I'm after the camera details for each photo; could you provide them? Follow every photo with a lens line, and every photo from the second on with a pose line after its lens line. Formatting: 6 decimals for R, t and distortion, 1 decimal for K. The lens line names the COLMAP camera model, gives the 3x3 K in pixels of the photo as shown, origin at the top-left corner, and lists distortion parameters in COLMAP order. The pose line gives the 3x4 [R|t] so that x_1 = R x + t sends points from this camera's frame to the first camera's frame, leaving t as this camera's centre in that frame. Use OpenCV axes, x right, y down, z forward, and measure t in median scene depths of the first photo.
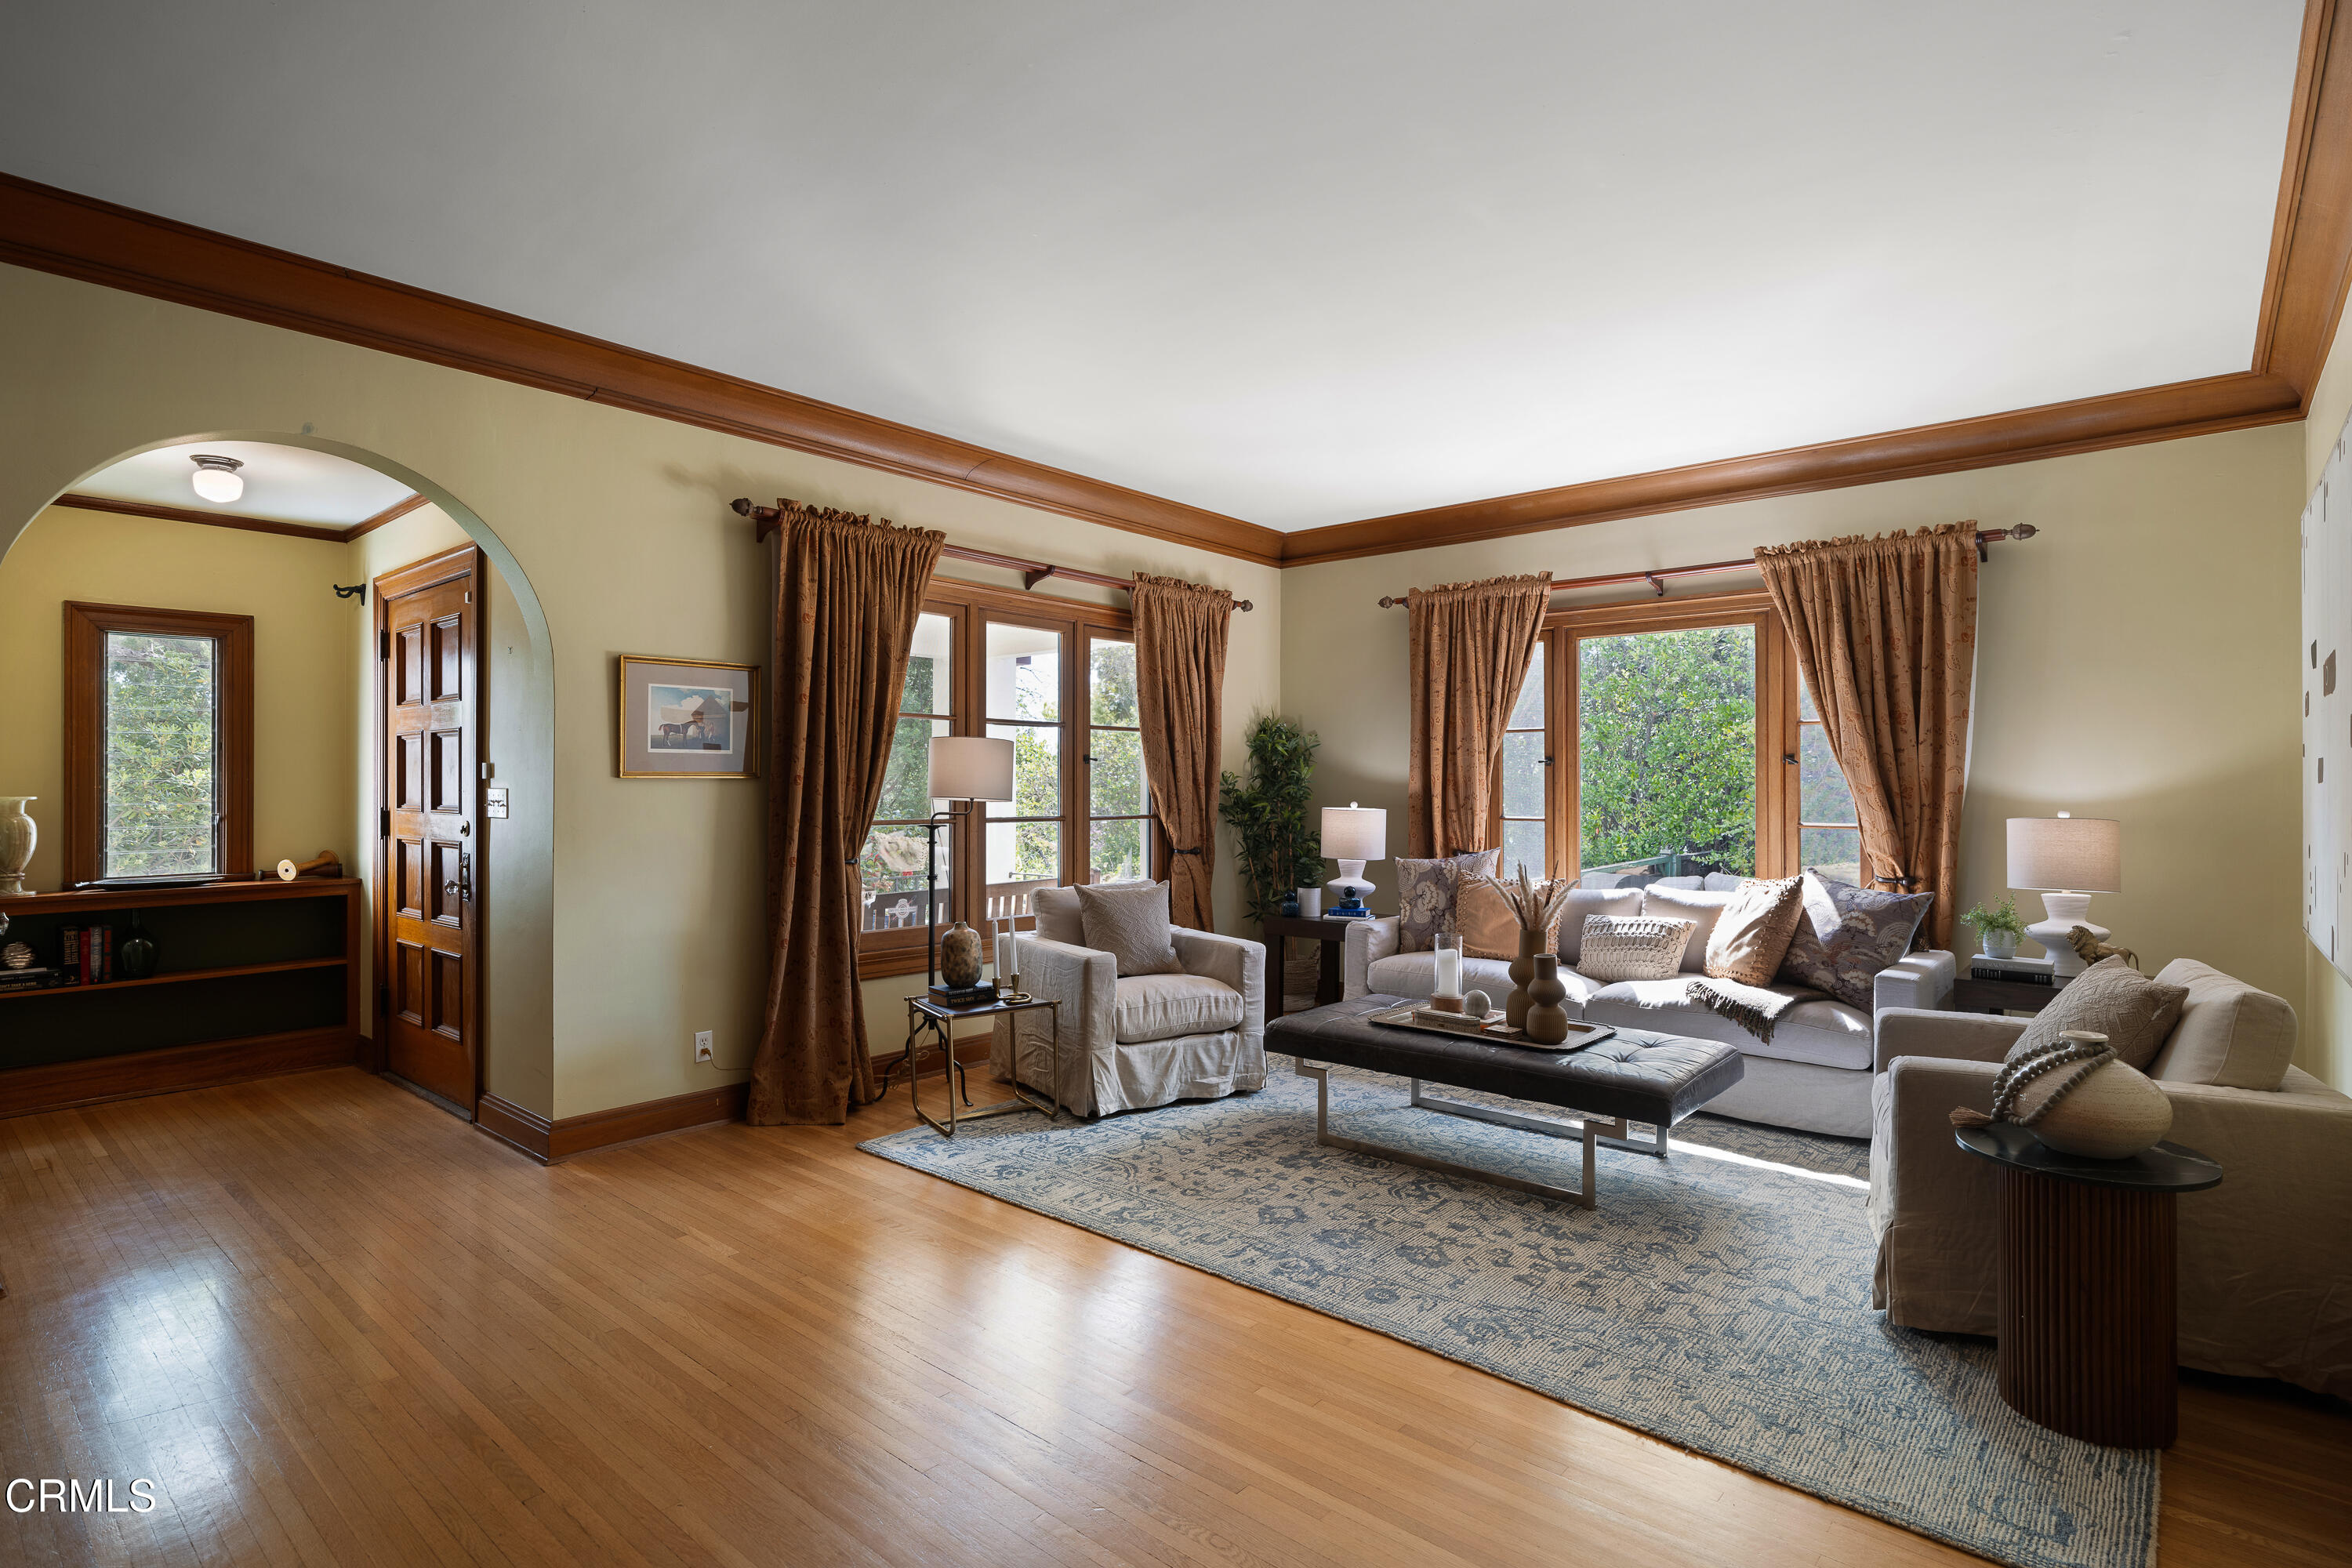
lens RADIAL K [[1194.2, 0, 1193.3], [0, 1194.2, 785.8], [0, 0, 1]] dist [-0.002562, -0.000229]
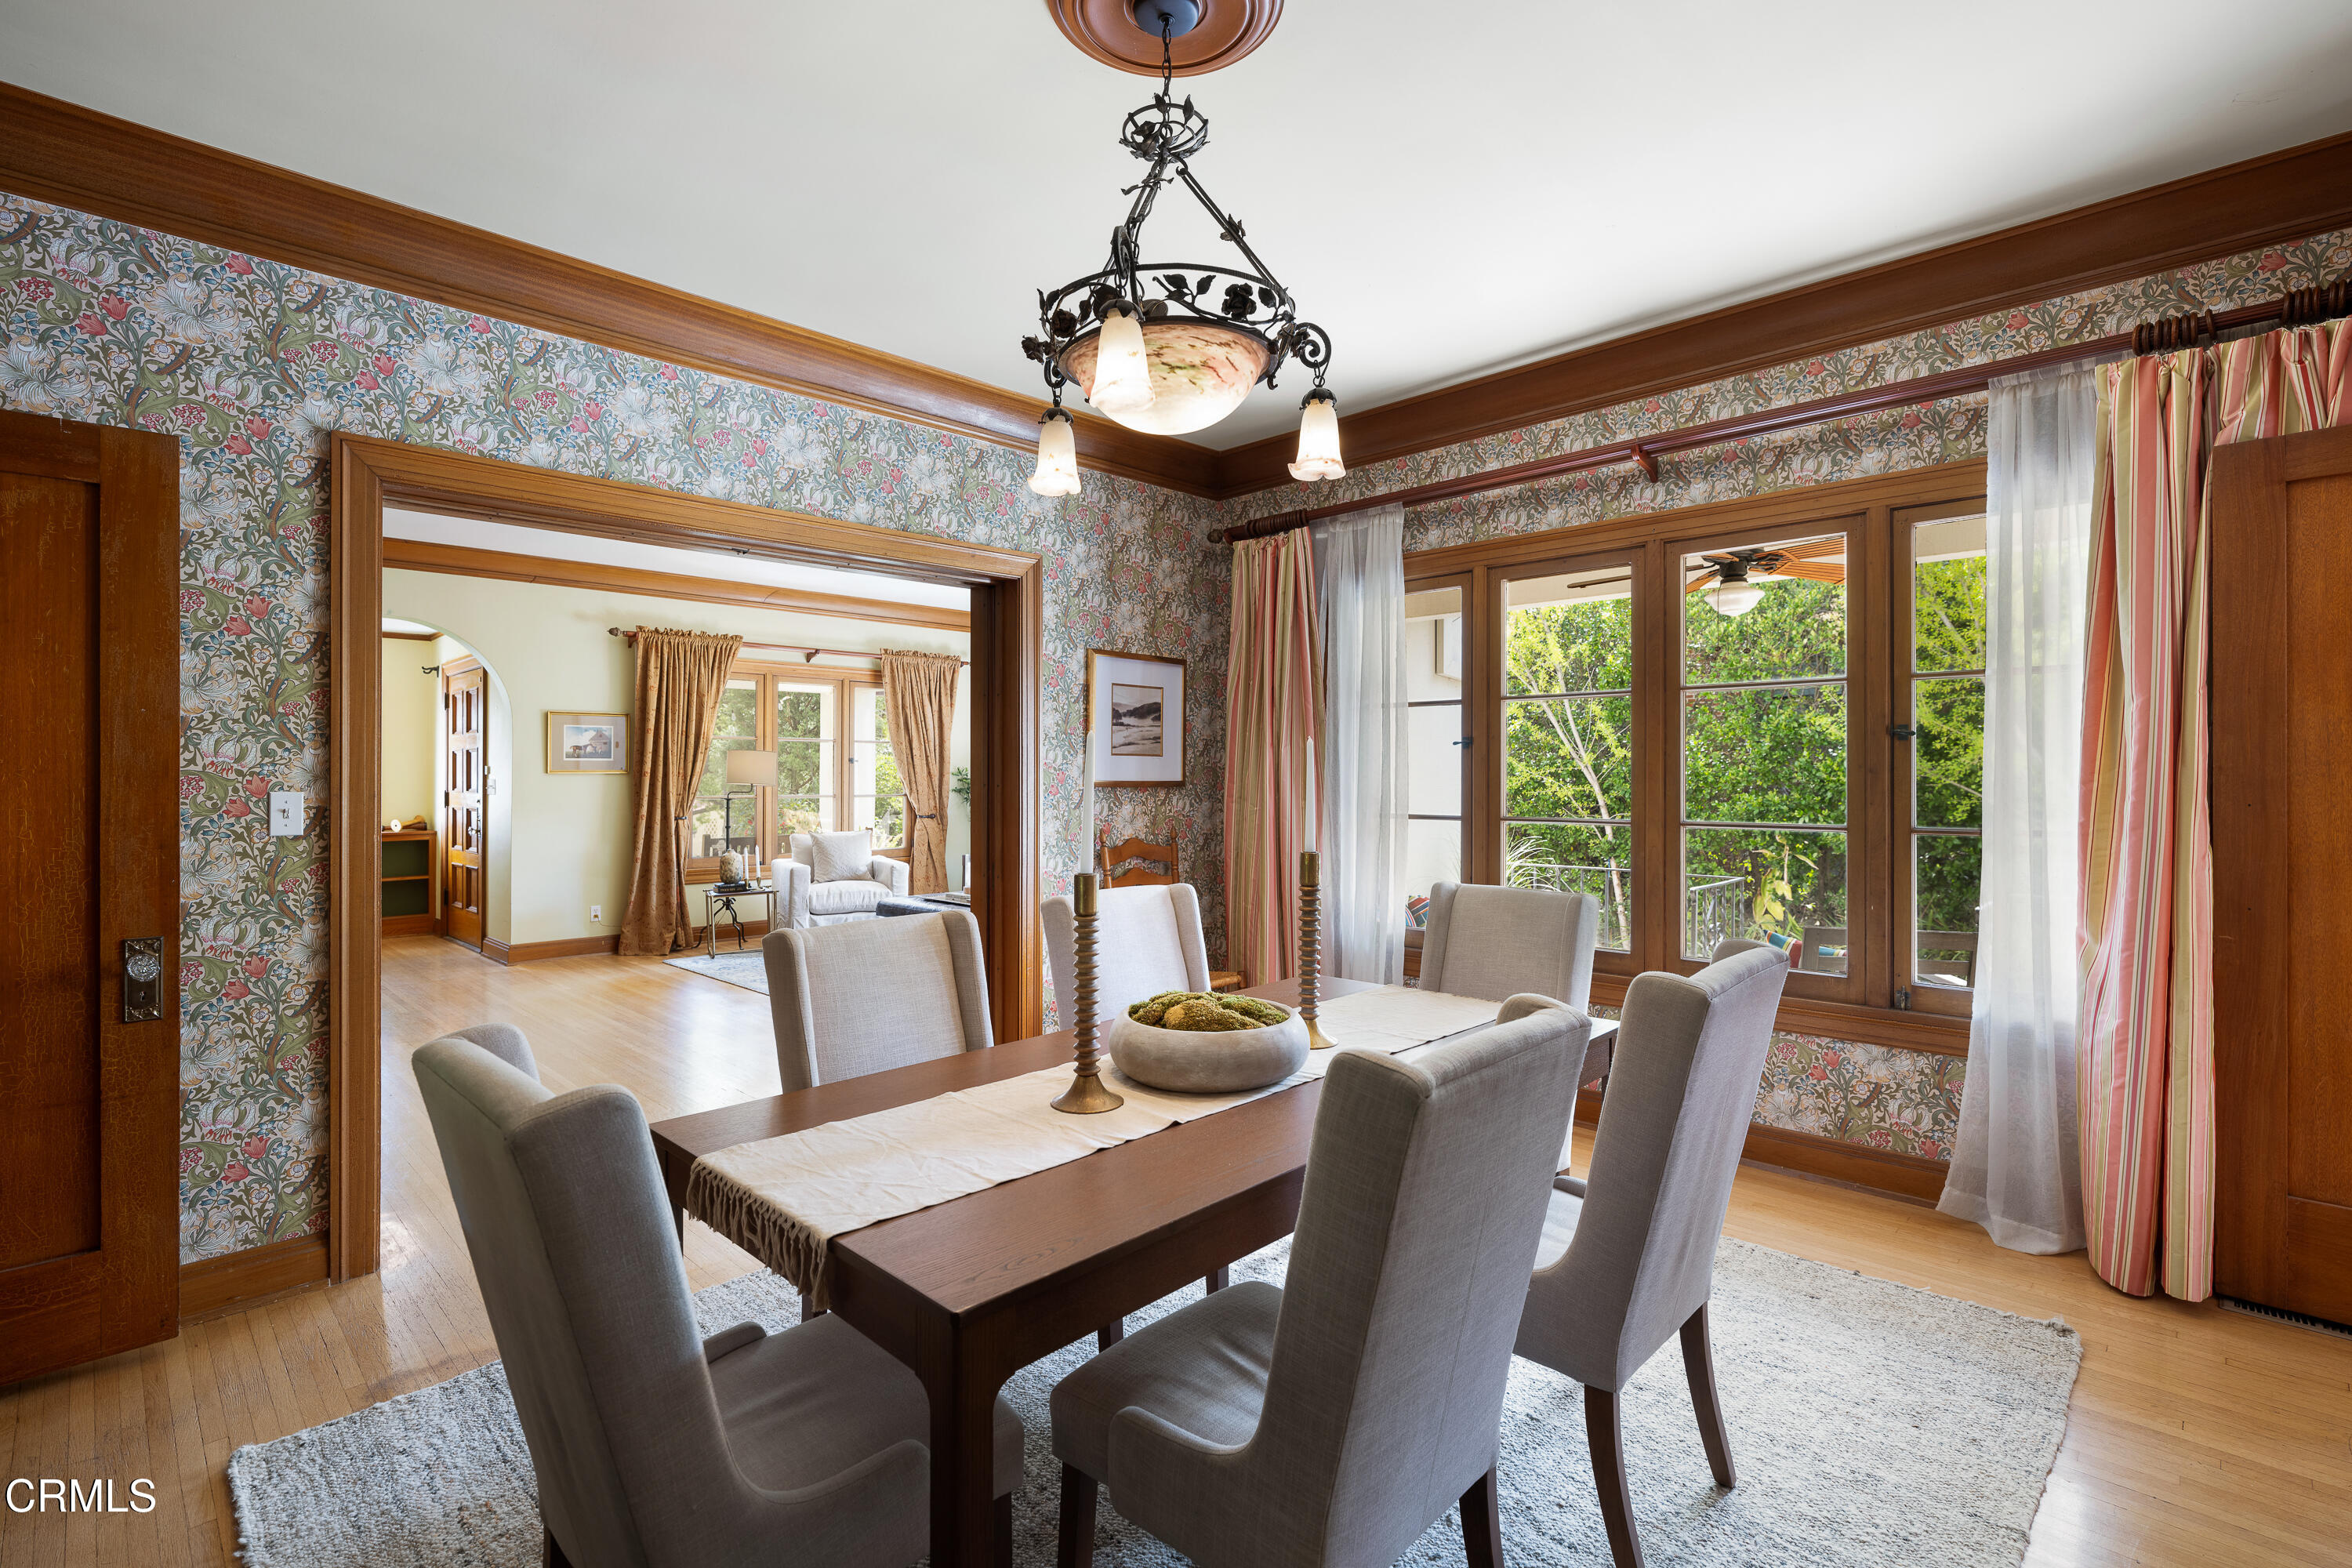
lens RADIAL K [[1071.5, 0, 1153.9], [0, 1071.5, 770.9], [0, 0, 1]] dist [-0.005018, 0.001026]
pose [[0.997676, -0.006564, -0.067820, 0.558277], [0.005984, 0.999944, -0.008754, 0.009533], [0.067873, 0.008328, 0.997659, -0.607005]]
